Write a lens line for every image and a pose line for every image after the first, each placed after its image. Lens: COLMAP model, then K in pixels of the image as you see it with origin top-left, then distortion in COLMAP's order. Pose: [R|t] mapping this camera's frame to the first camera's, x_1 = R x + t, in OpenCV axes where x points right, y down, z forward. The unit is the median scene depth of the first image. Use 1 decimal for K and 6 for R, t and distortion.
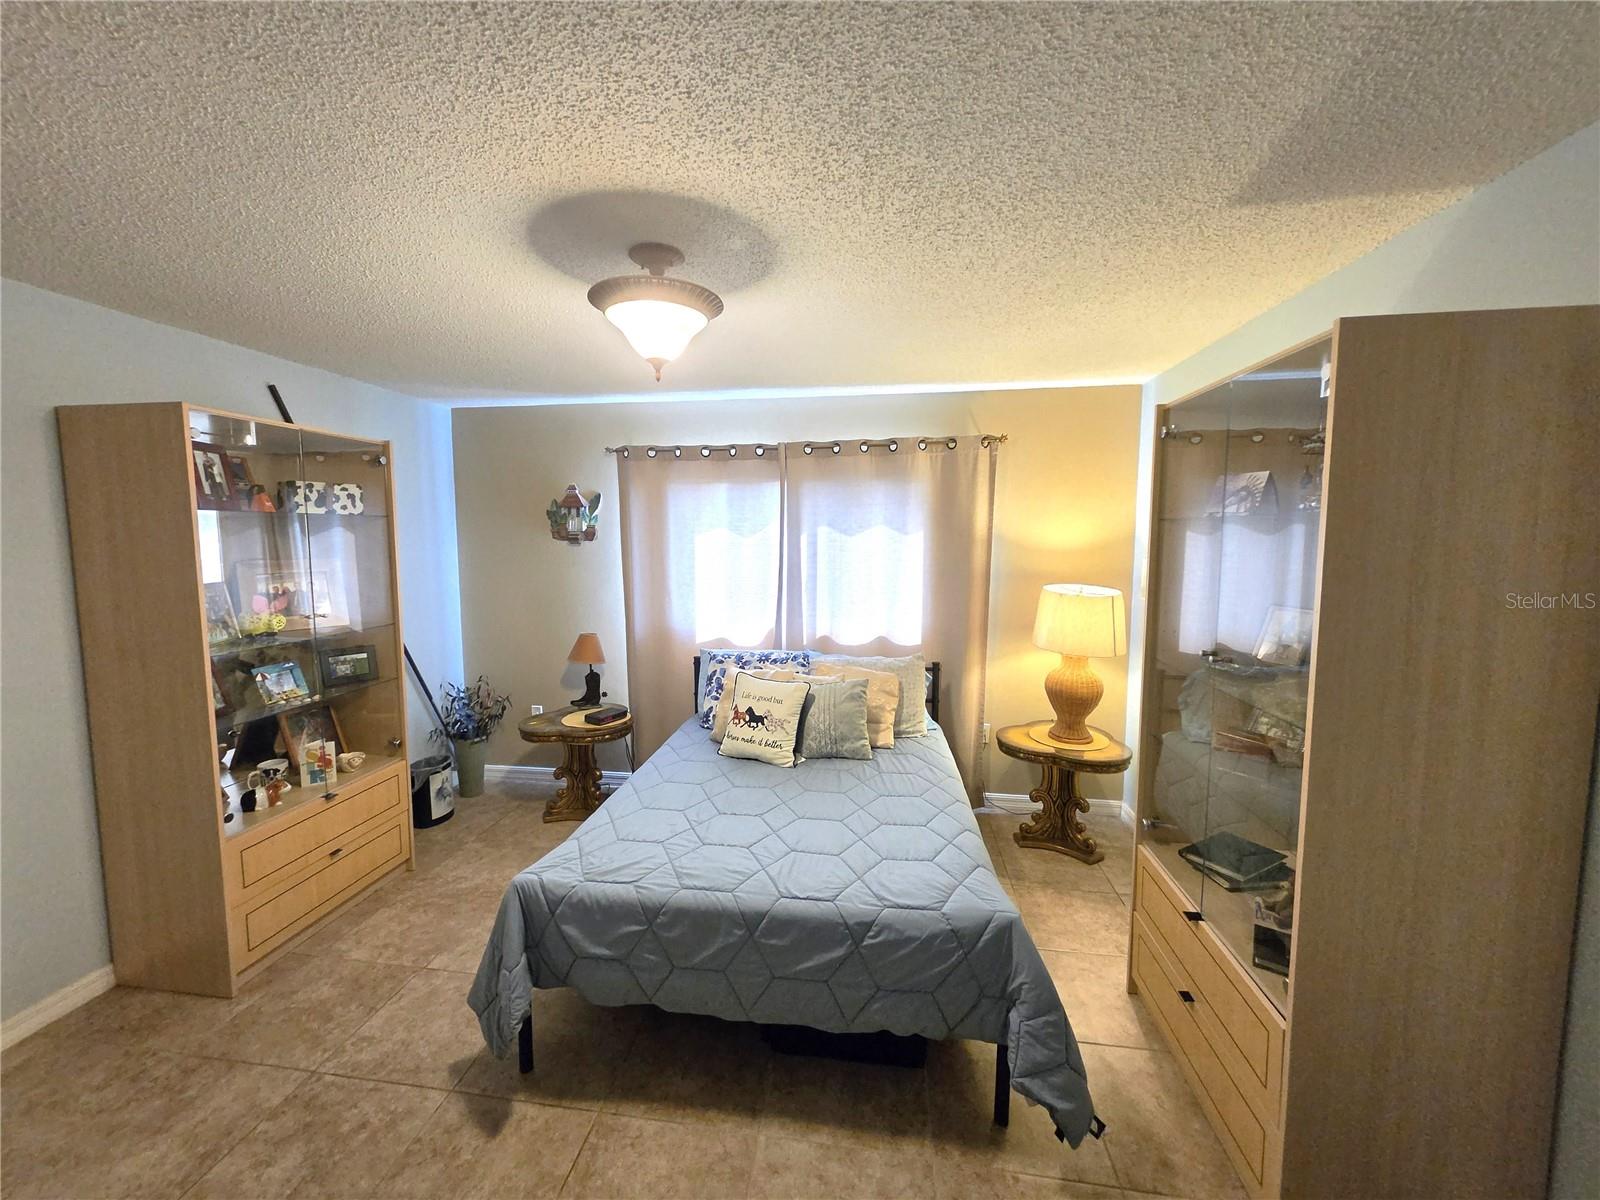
lens RADIAL K [[628.3, 0, 792.3], [0, 628.3, 592.8], [0, 0, 1]] dist [0.001293, 0.000307]
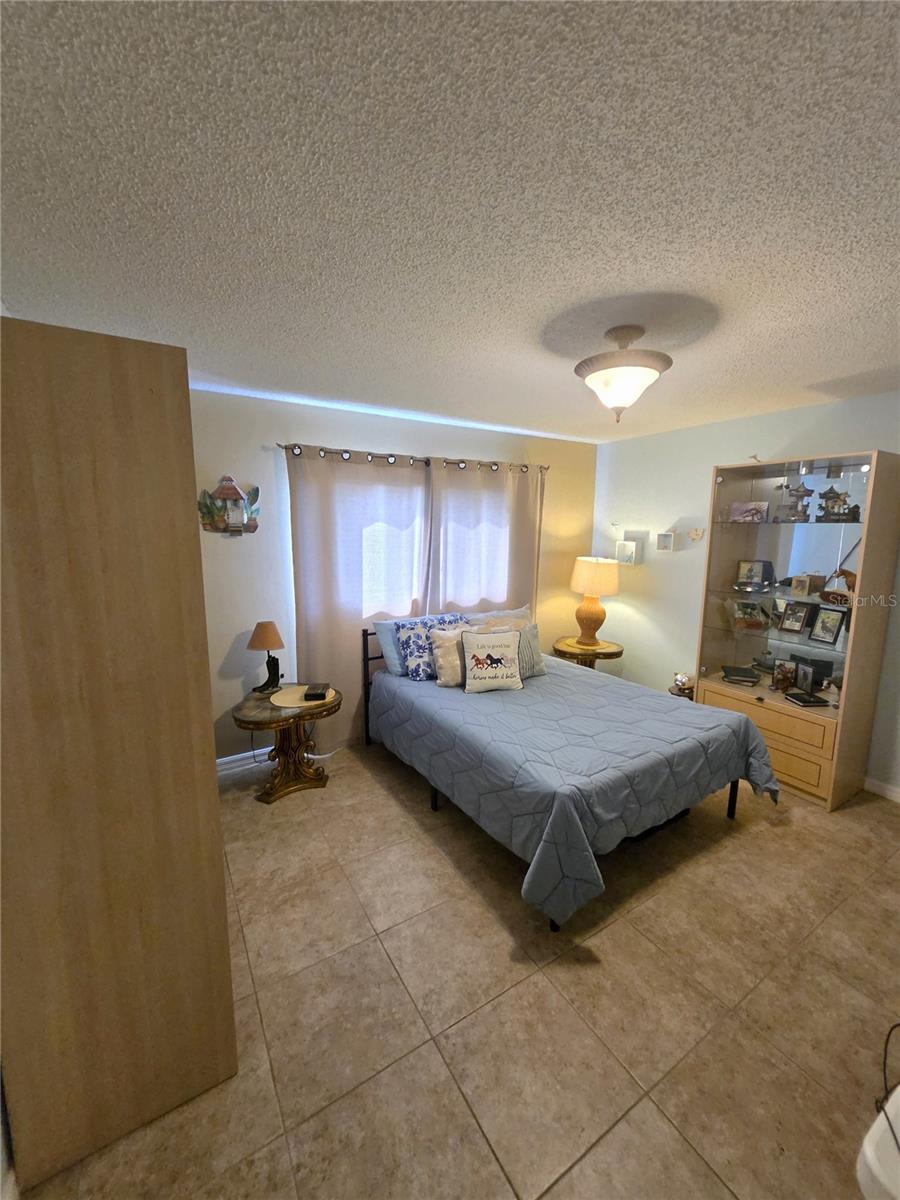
lens RADIAL K [[475.6, 0, 450.0], [0, 475.6, 600.0], [0, 0, 1]] dist [0.002696, 0.000146]
pose [[0.760406, -0.095070, 0.642452, -0.654393], [0.053097, 0.995016, 0.084398, -0.024439], [-0.647274, -0.030065, 0.761664, 0.213981]]
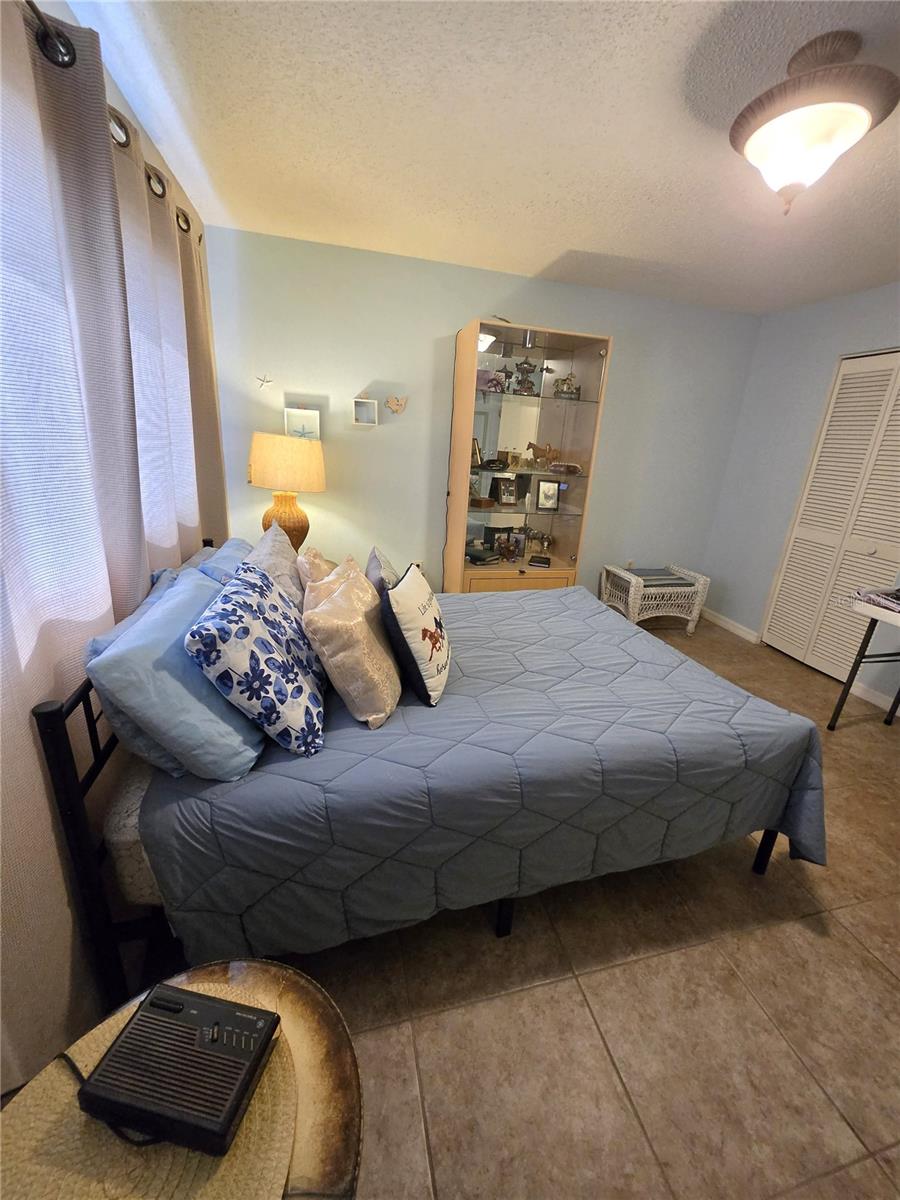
lens RADIAL K [[471.2, 0, 460.1], [0, 471.2, 592.9], [0, 0, 1]] dist [0.001293, 0.000307]
pose [[-0.407233, -0.309816, 0.859171, -0.439952], [0.021496, 0.937196, 0.348140, -0.025822], [-0.913071, 0.160243, -0.374998, 0.961996]]
